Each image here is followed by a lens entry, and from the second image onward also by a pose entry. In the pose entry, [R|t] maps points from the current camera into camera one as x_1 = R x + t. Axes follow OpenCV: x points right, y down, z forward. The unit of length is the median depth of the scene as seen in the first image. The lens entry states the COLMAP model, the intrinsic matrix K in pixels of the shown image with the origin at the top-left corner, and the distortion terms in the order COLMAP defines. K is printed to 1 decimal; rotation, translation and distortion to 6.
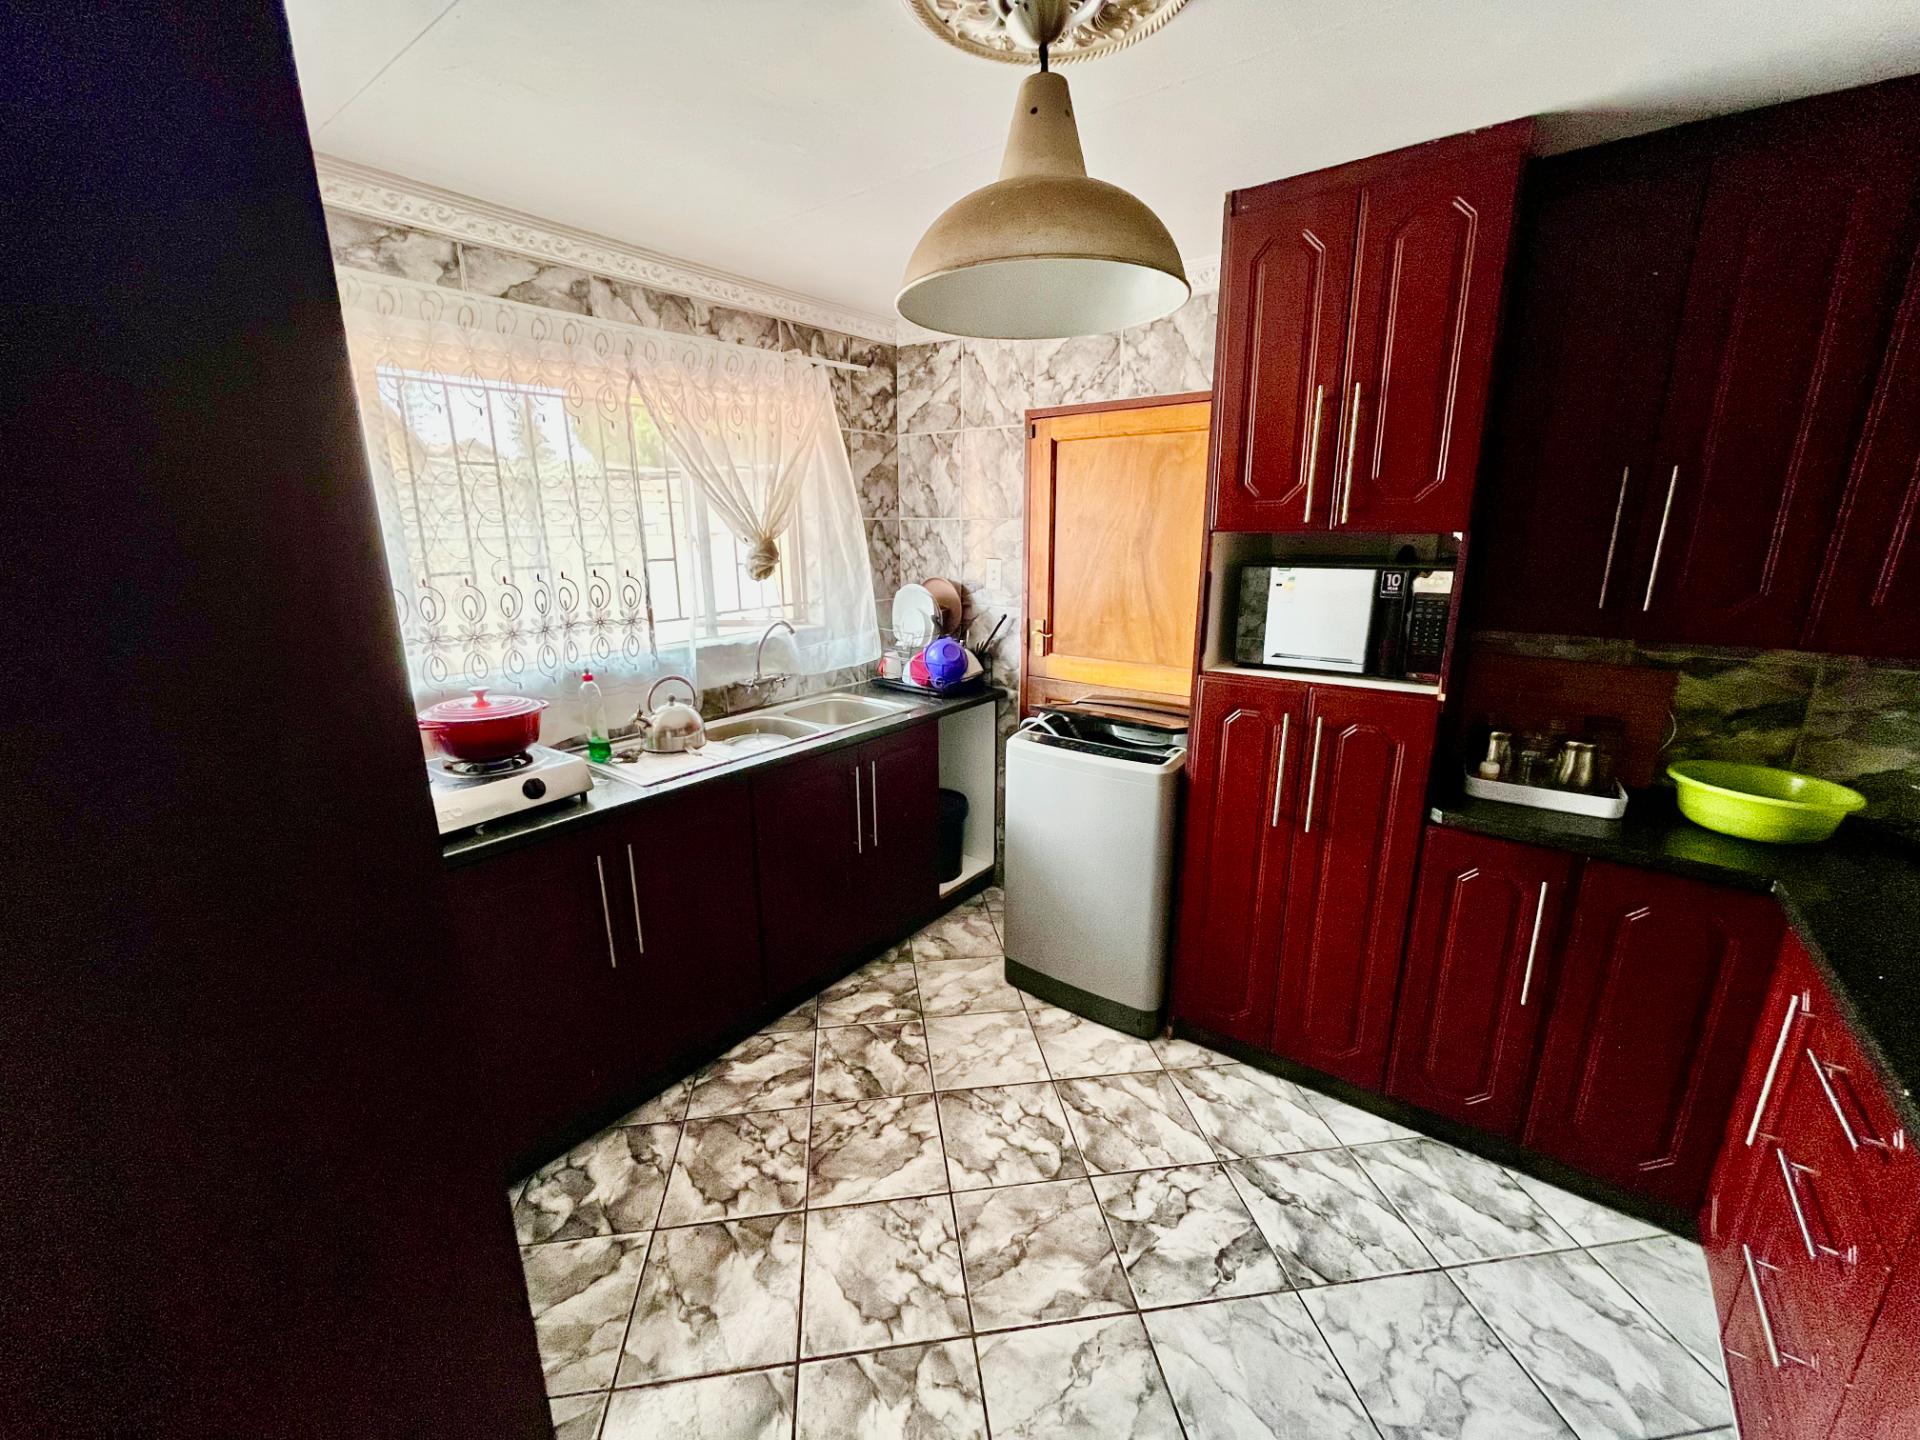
lens RADIAL K [[775.9, 0, 951.4], [0, 775.9, 722.9], [0, 0, 1]] dist [-0.004736, 0.000399]
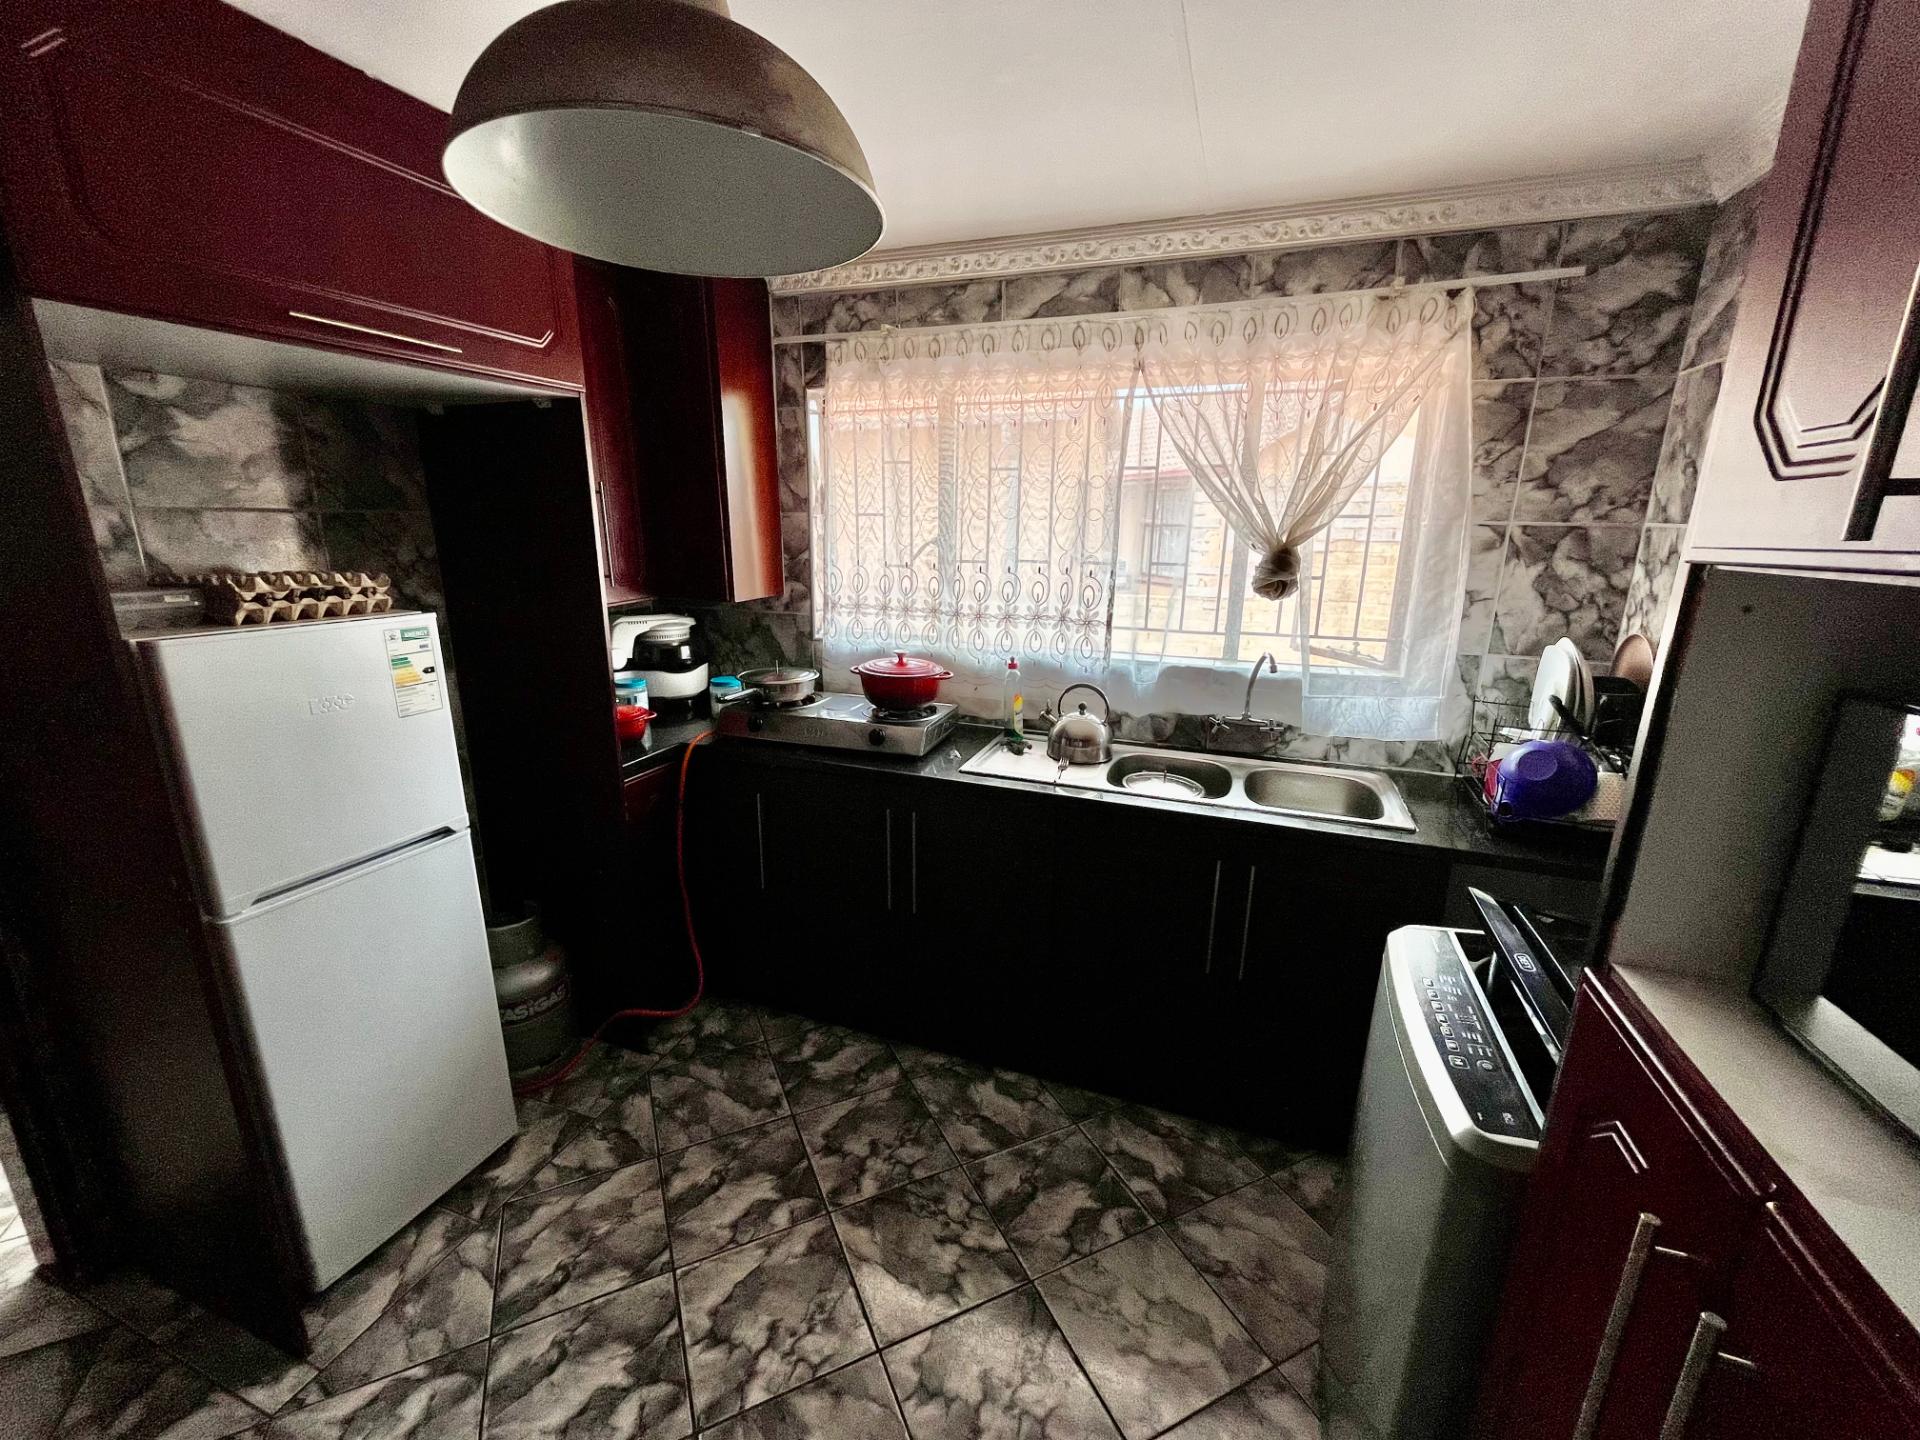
lens RADIAL K [[775.9, 0, 957.2], [0, 775.9, 722.9], [0, 0, 1]] dist [-0.004736, 0.000399]
pose [[0.297299, 0.247317, -0.922197, 0.494463], [-0.254552, 0.951441, 0.173097, -0.143525], [0.920226, 0.183286, 0.345818, 0.553719]]
